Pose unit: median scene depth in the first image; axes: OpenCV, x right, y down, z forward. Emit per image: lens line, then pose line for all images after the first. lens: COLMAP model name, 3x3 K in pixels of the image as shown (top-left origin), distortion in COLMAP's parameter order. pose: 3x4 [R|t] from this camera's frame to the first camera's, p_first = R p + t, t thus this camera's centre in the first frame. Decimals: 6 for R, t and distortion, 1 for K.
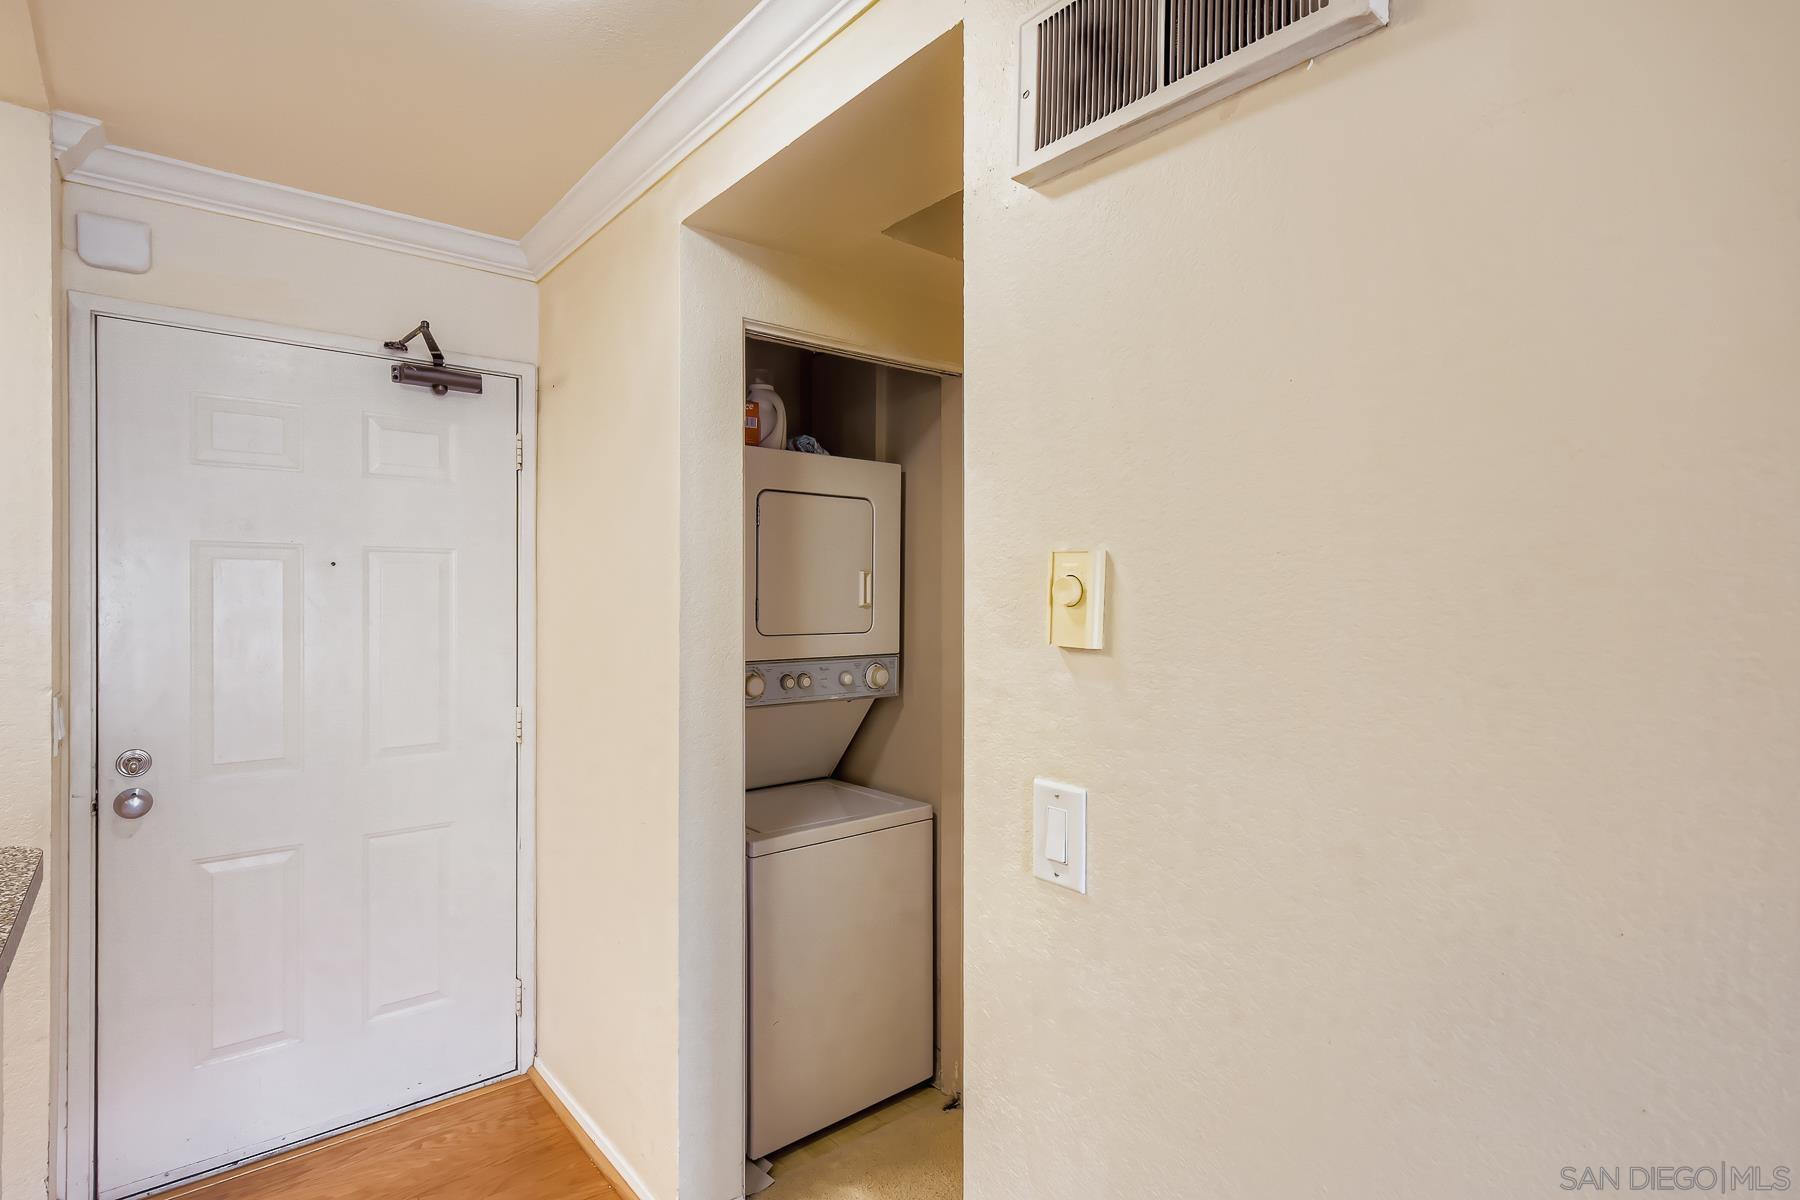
lens RADIAL K [[903.3, 0, 900.0], [0, 903.3, 600.0], [0, 0, 1]] dist [0.004487, -0.000391]
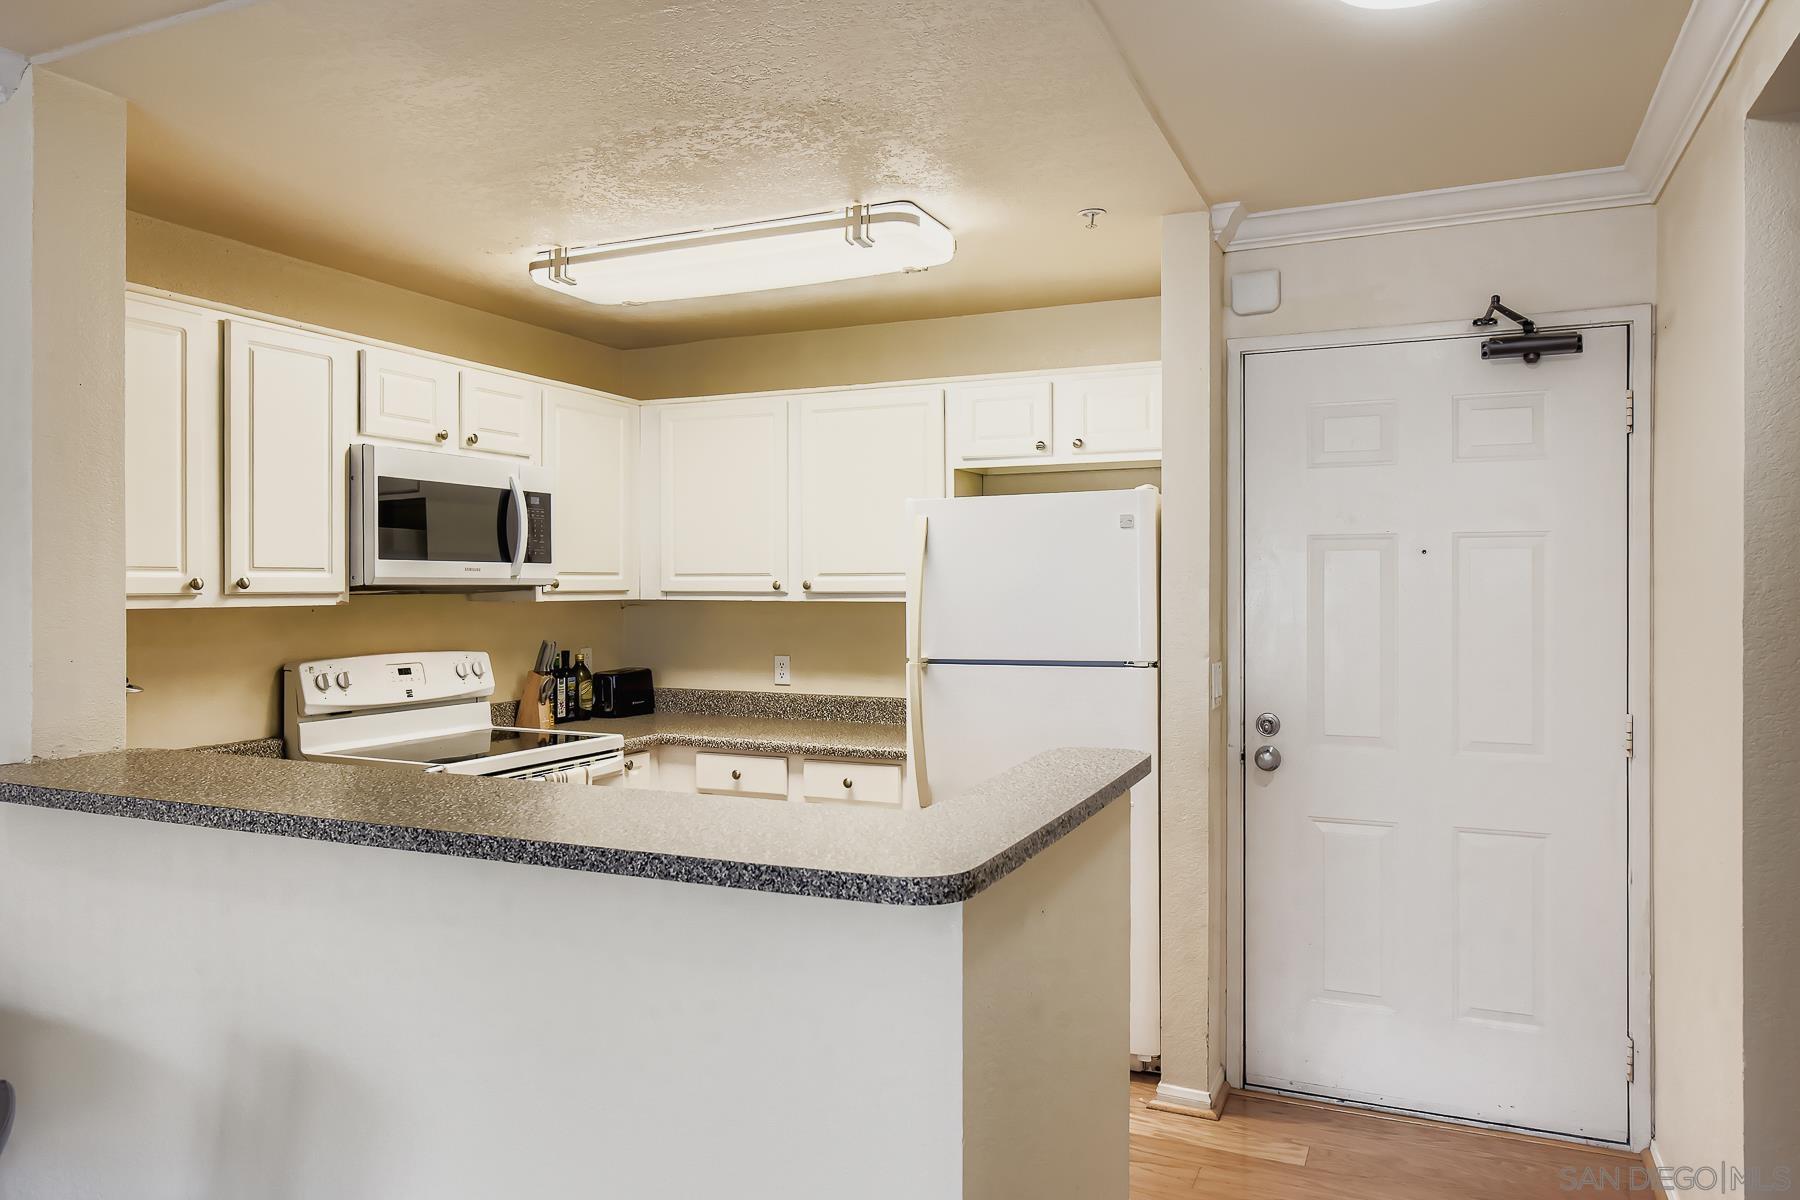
lens RADIAL K [[1222.6, 0, 900.0], [0, 1222.6, 600.0], [0, 0, 1]] dist [-0.002294, -0.000568]
pose [[0.447479, 0.006932, -0.894268, 0.333213], [-0.001131, 0.999974, 0.007185, 0.004790], [0.894294, -0.002204, 0.447475, -0.133977]]
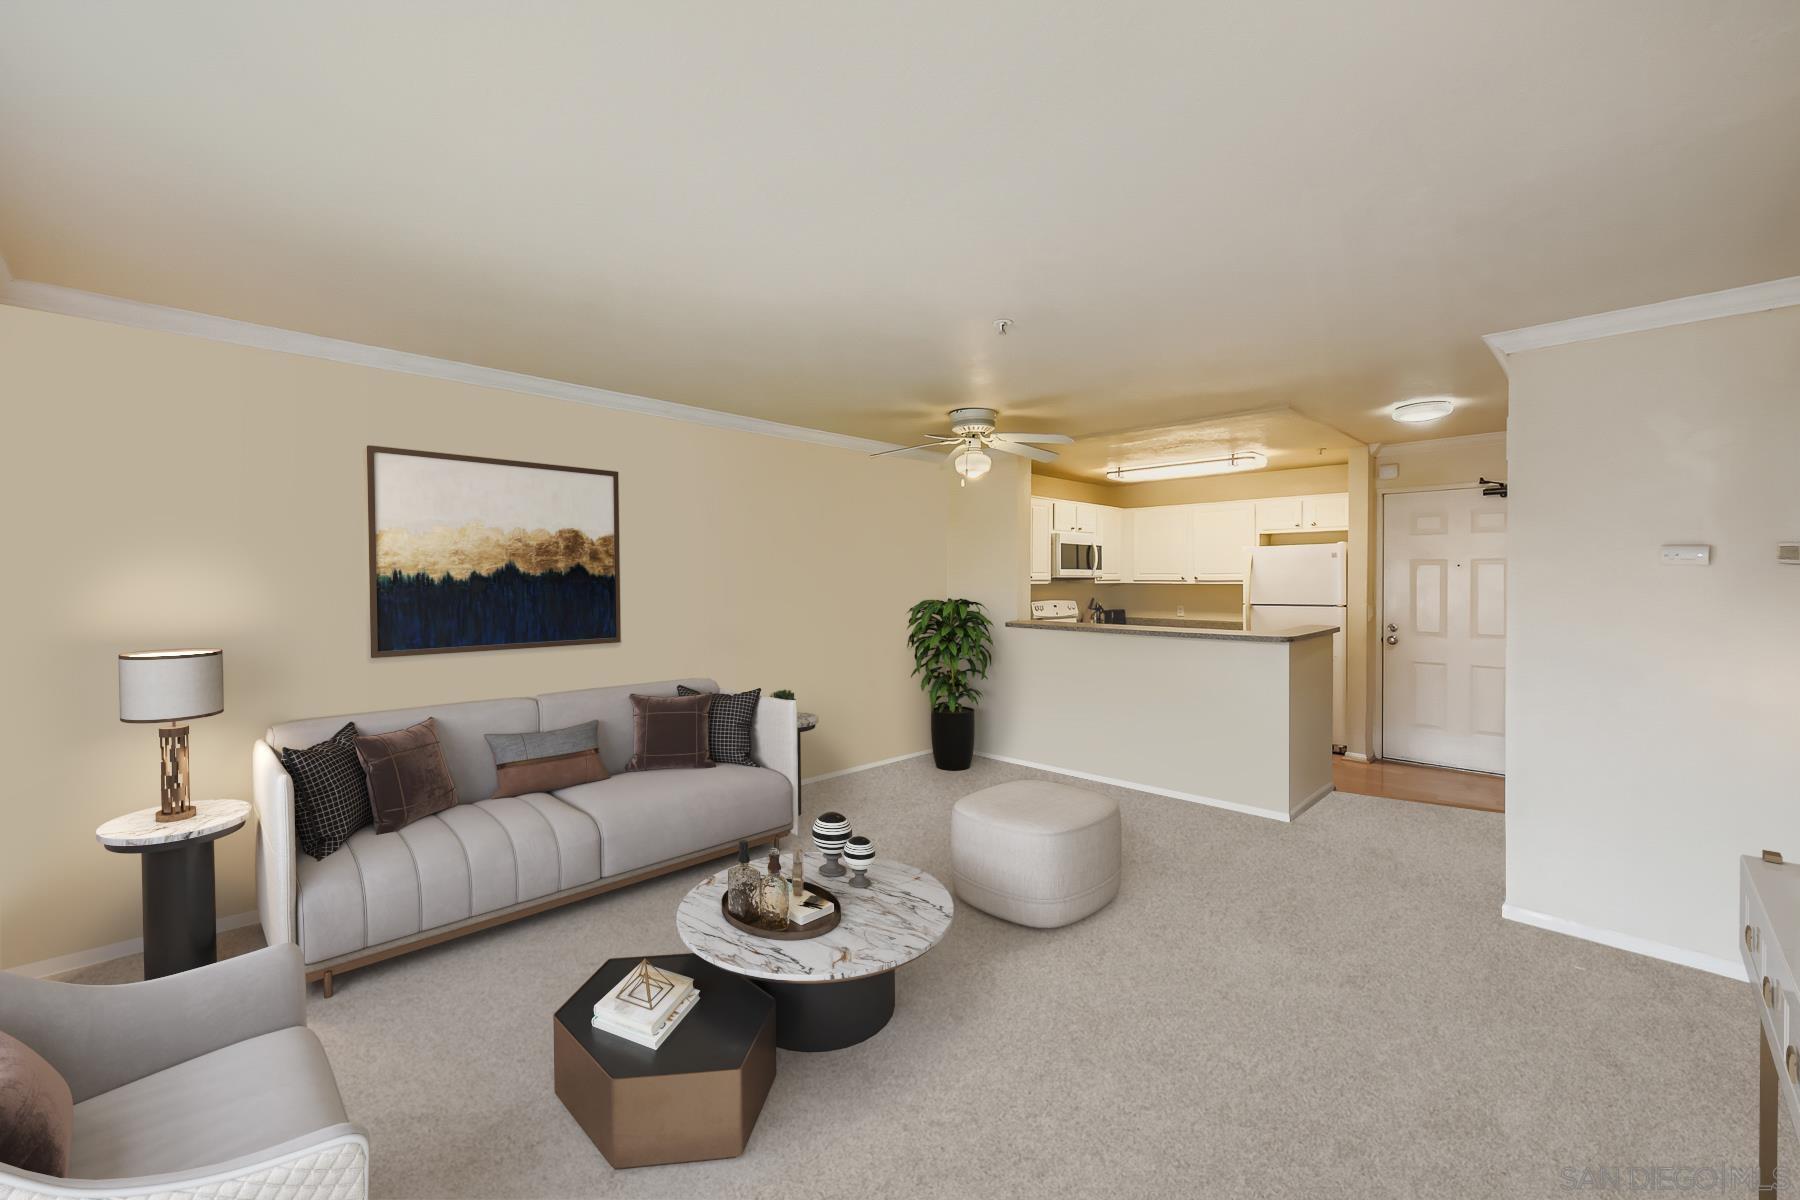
lens RADIAL K [[717.2, 0, 895.9], [0, 717.2, 588.3], [0, 0, 1]] dist [0.010898, -0.012749]
pose [[0.097110, 0.010858, -0.995214, 1.407355], [-0.003748, 0.999937, 0.010543, 0.012836], [0.995267, 0.002706, 0.097145, -0.936541]]
